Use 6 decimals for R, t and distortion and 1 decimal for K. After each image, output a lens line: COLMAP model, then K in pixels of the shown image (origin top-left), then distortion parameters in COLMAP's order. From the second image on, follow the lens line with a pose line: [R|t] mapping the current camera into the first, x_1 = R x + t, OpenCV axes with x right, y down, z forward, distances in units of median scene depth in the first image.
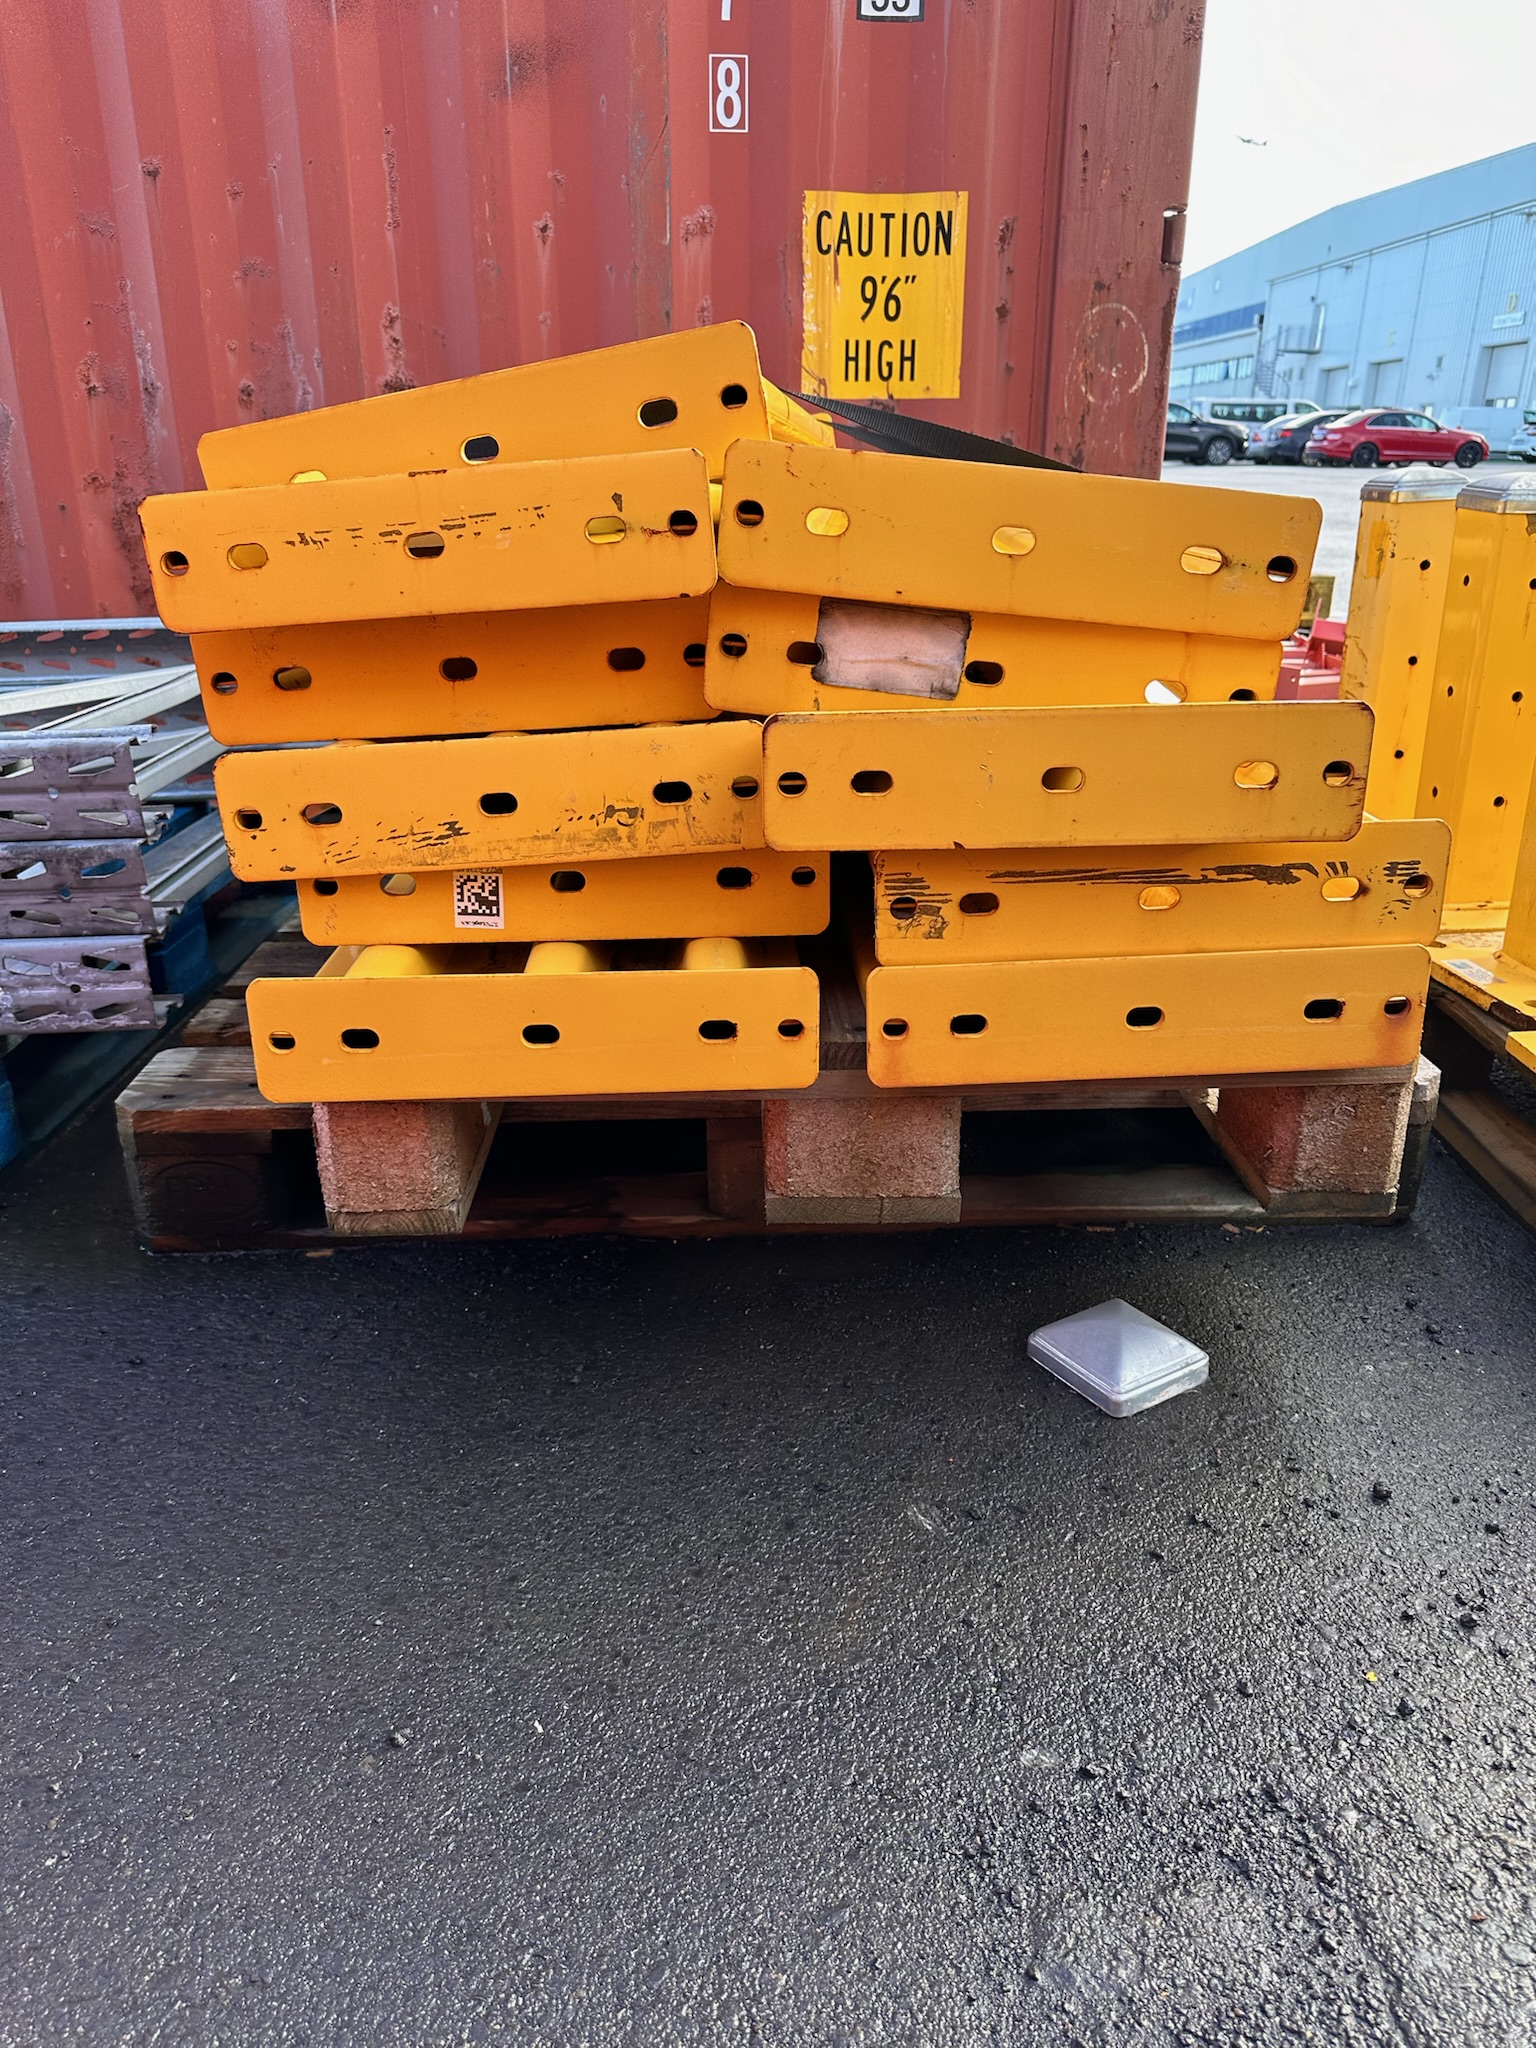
lens RADIAL K [[1445.4, 0, 758.3], [0, 1445.4, 1023.5], [0, 0, 1]] dist [-0.001554, -0.002223]
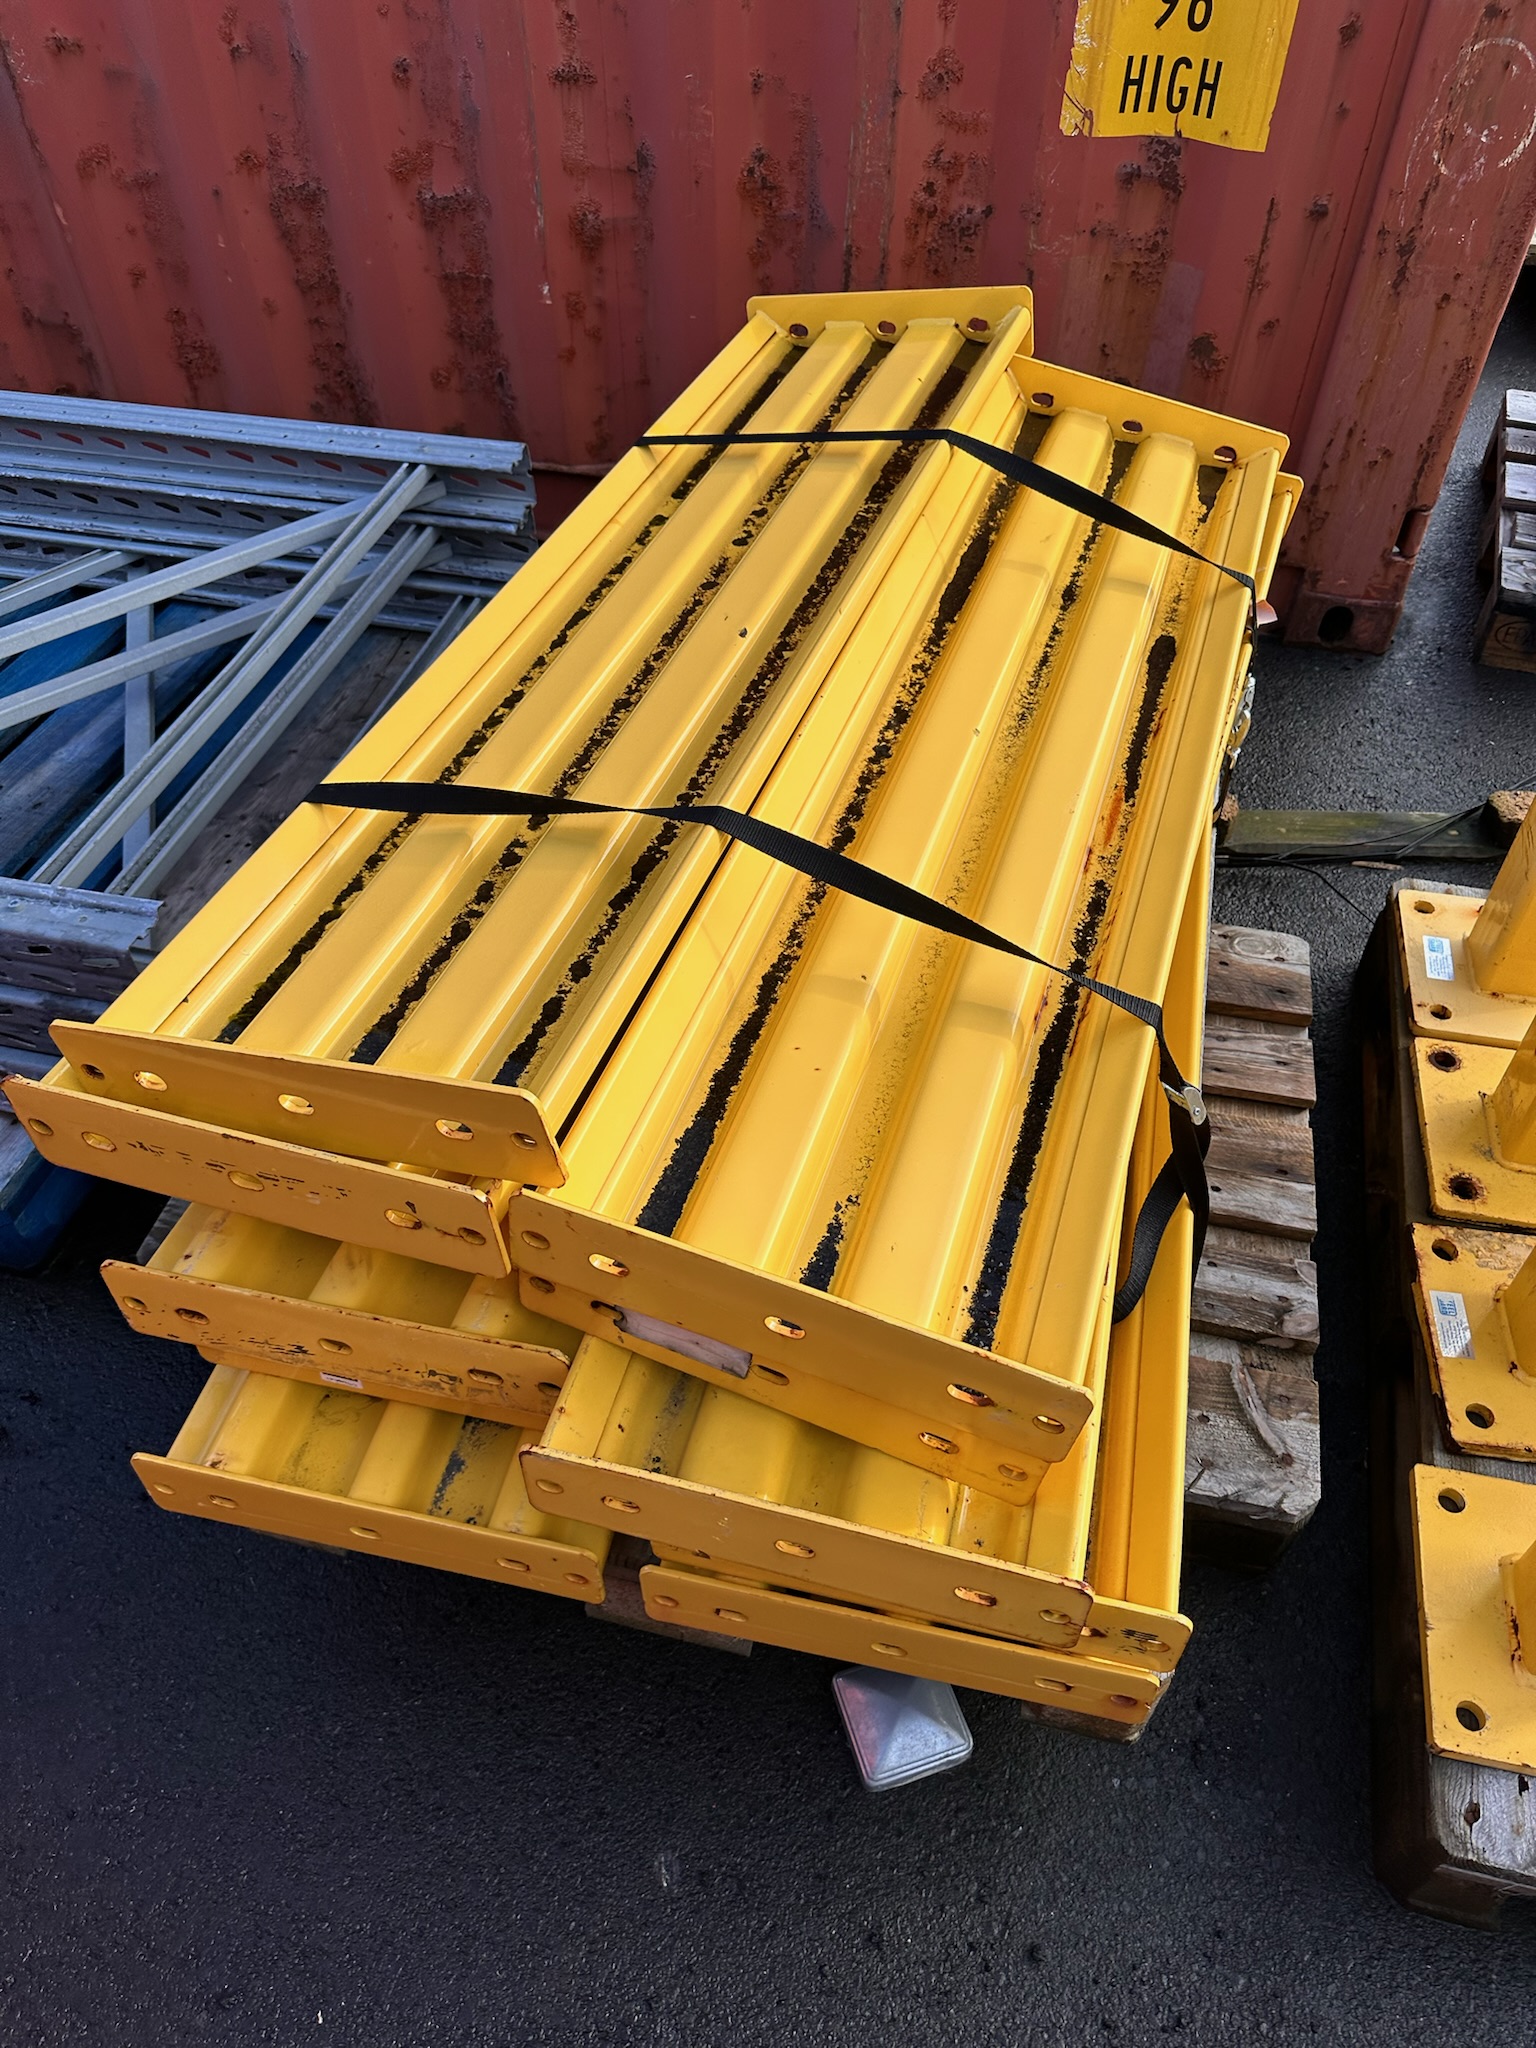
lens RADIAL K [[1445.4, 0, 770.8], [0, 1445.4, 1033.5], [0, 0, 1]] dist [-0.001554, -0.002223]
pose [[0.968267, 0.191947, -0.160045, 0.097995], [-0.105831, 0.895062, 0.433202, -0.319589], [0.226402, -0.402518, 0.886973, 0.072235]]
